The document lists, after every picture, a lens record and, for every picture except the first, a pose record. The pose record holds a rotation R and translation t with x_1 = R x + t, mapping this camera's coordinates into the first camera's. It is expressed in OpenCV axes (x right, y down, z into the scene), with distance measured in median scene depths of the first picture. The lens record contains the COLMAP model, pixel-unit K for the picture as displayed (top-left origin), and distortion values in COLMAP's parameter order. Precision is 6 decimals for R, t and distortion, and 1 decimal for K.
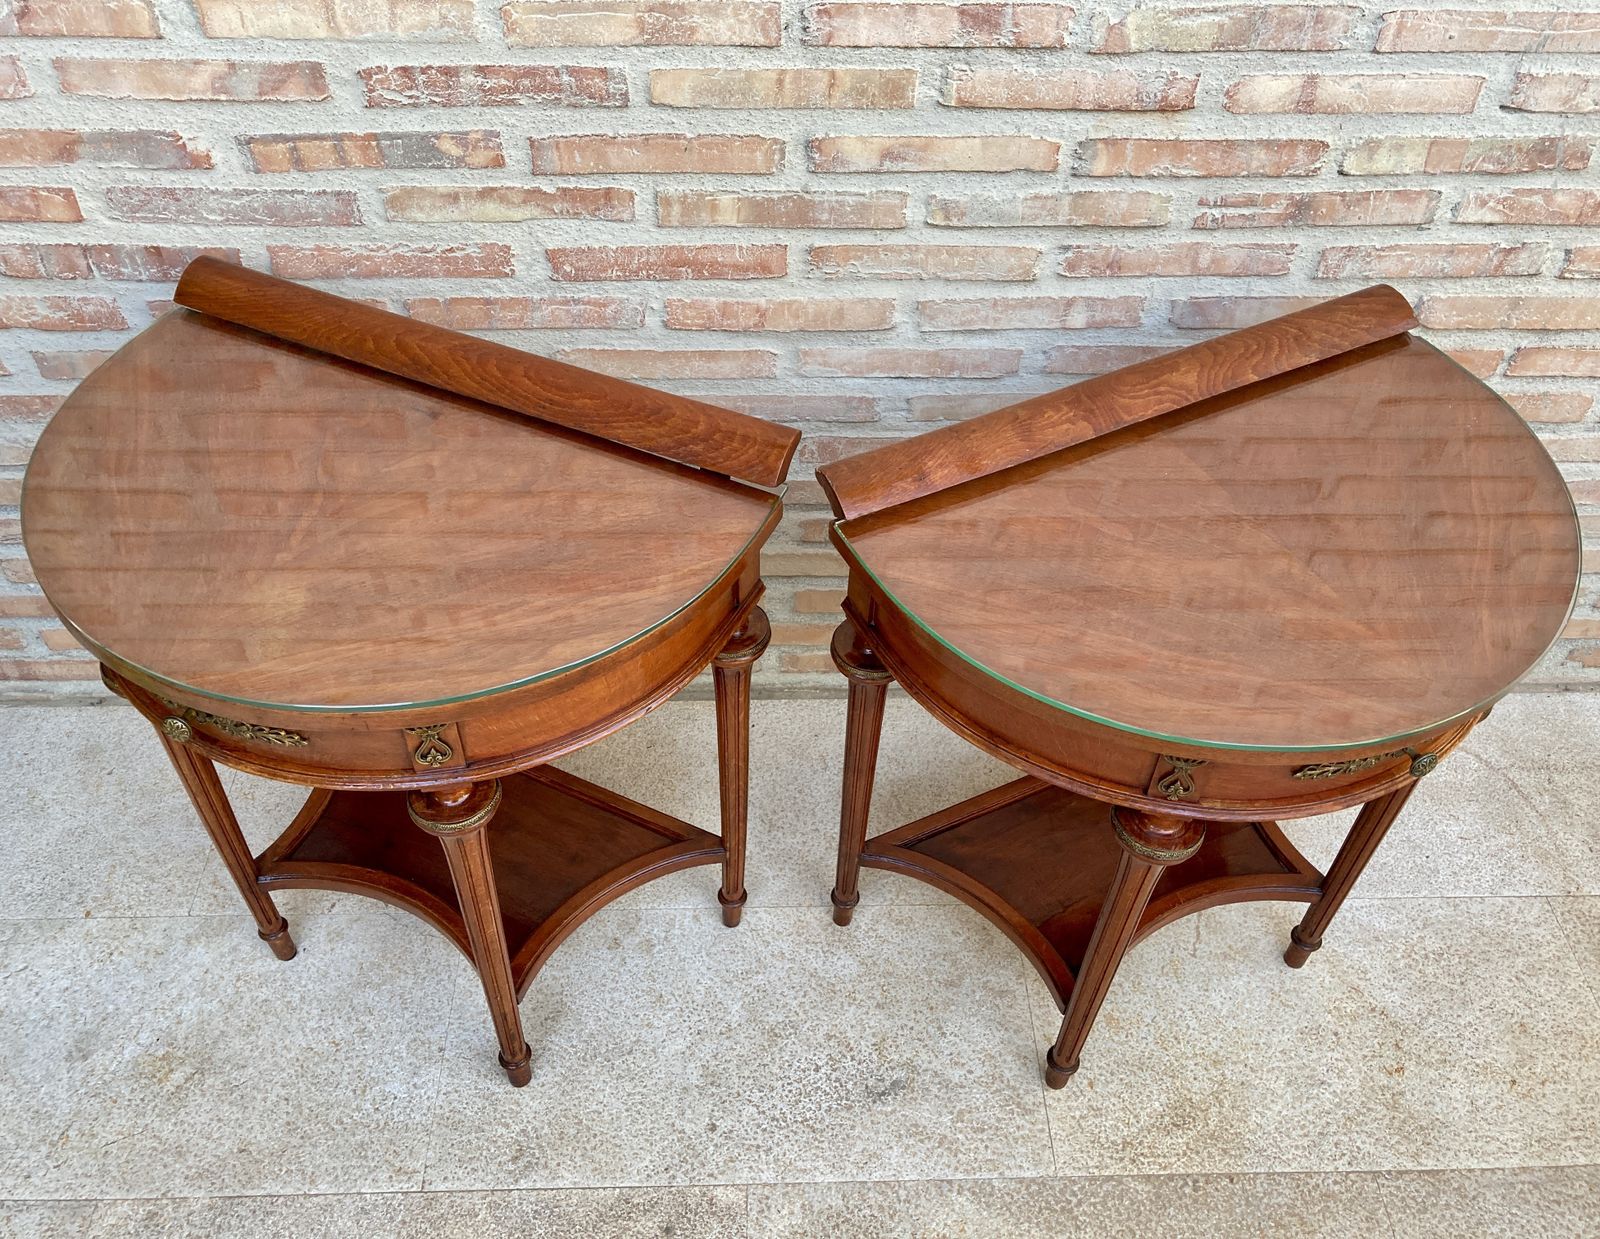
lens RADIAL K [[1367.8, 0, 804.3], [0, 1367.8, 605.0], [0, 0, 1]] dist [-0.010525, 0.026476]
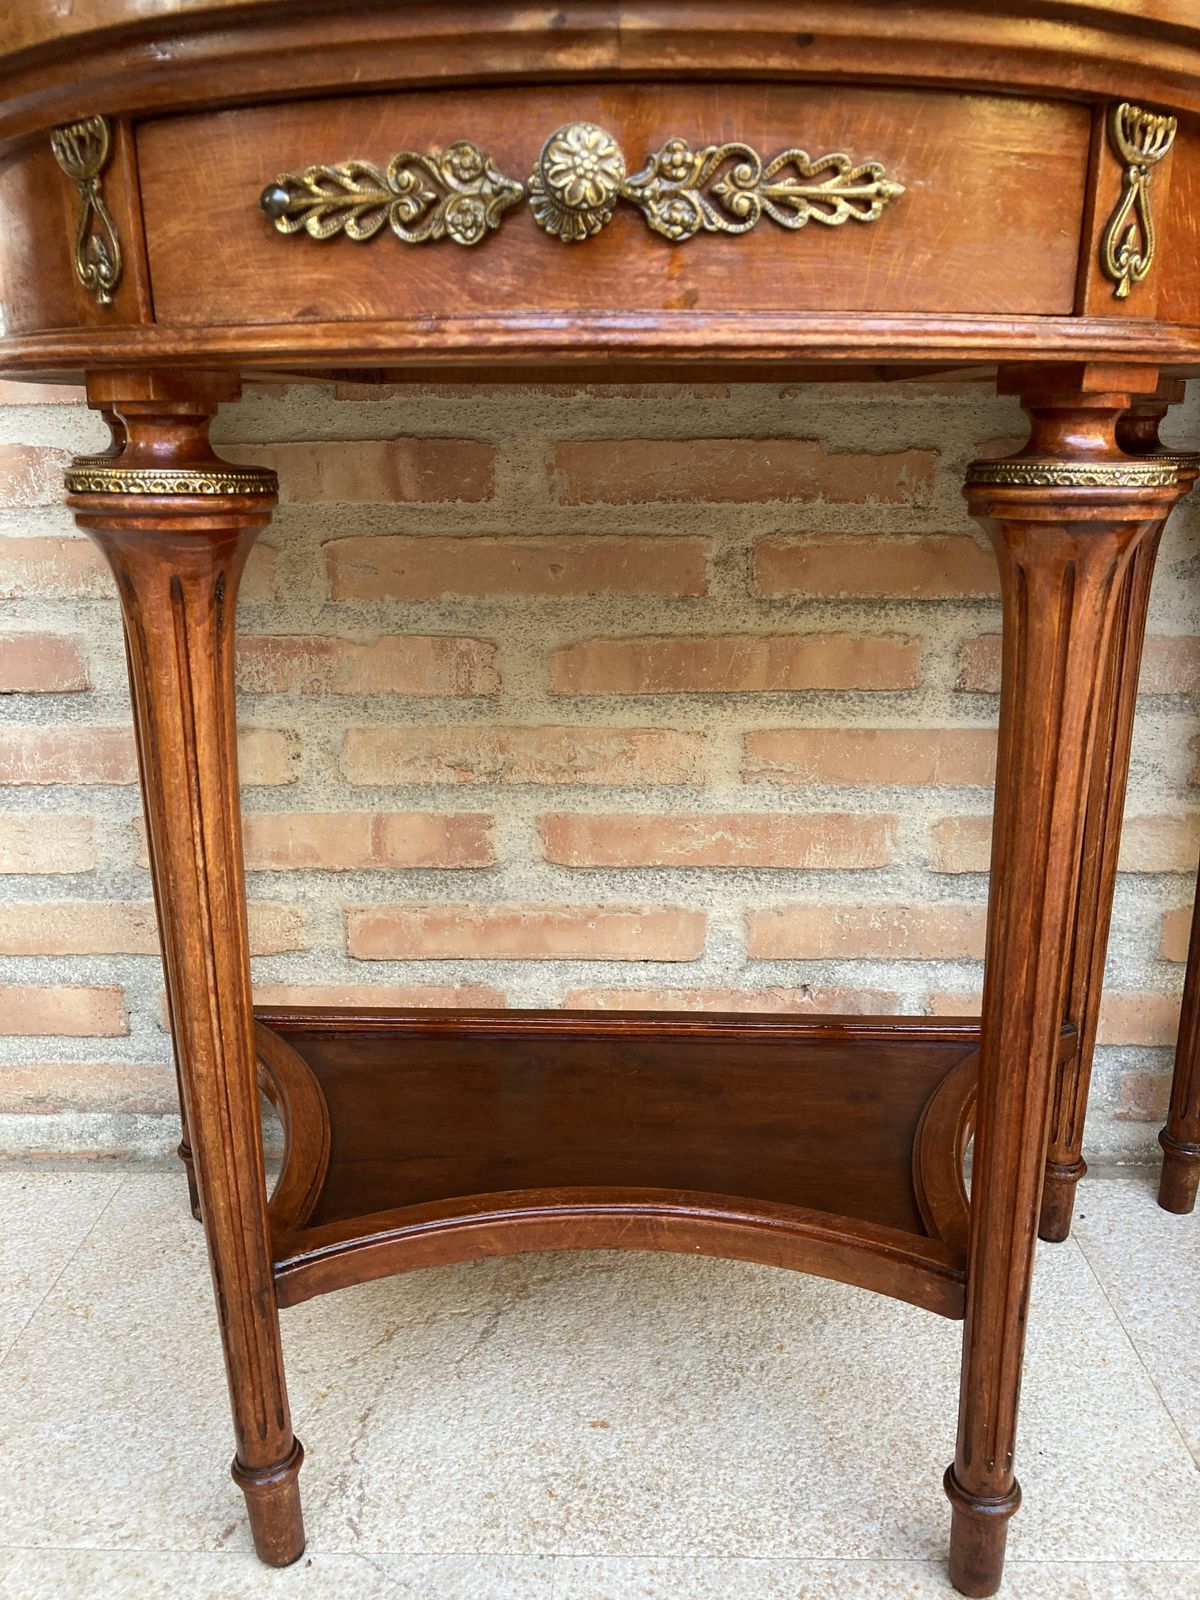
lens RADIAL K [[1326.2, 0, 598.7], [0, 1326.2, 798.1], [0, 0, 1]] dist [0.014279, -0.009123]
pose [[0.998126, -0.012037, -0.059990, -0.246370], [-0.018908, 0.871793, -0.489510, 0.263815], [0.058191, 0.489727, 0.869932, 0.653964]]
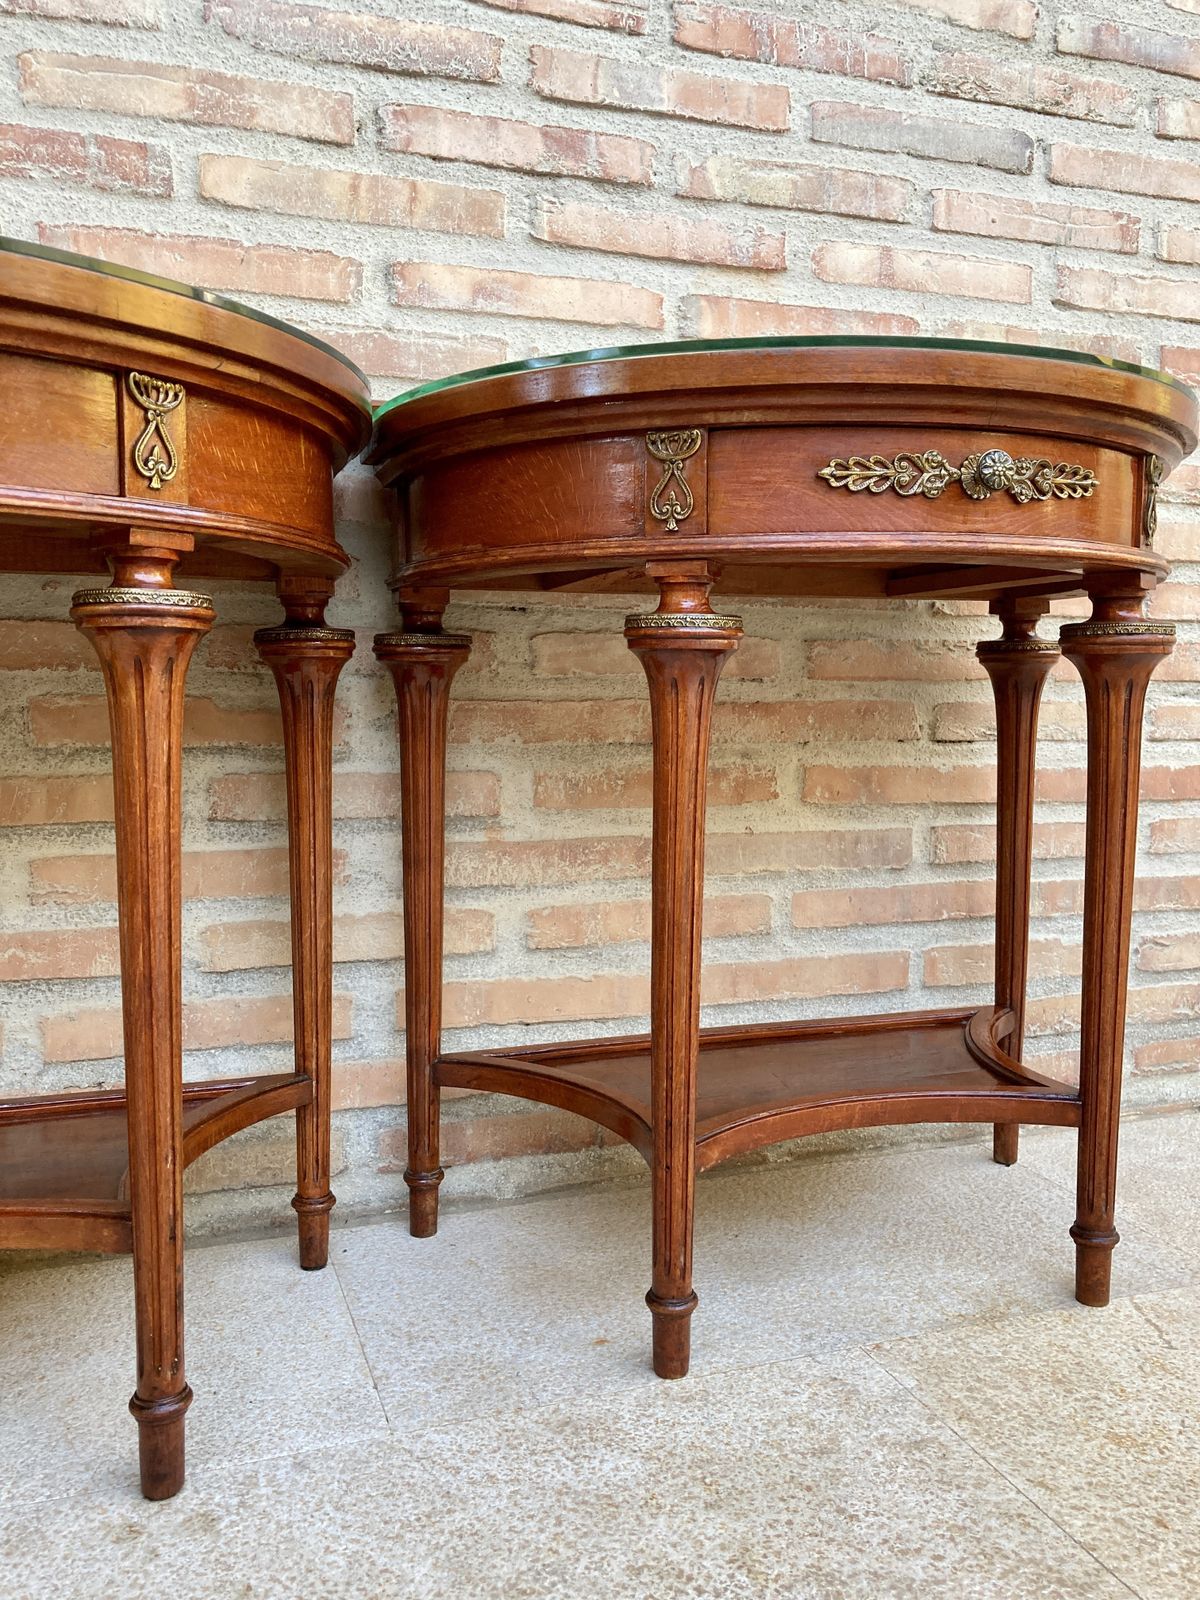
lens RADIAL K [[1326.2, 0, 615.7], [0, 1326.2, 794.8], [0, 0, 1]] dist [0.014279, -0.009123]
pose [[0.950087, -0.045438, 0.308659, -0.128802], [0.236676, 0.749564, -0.618173, 0.440919], [-0.203271, 0.660370, 0.722905, 0.558015]]
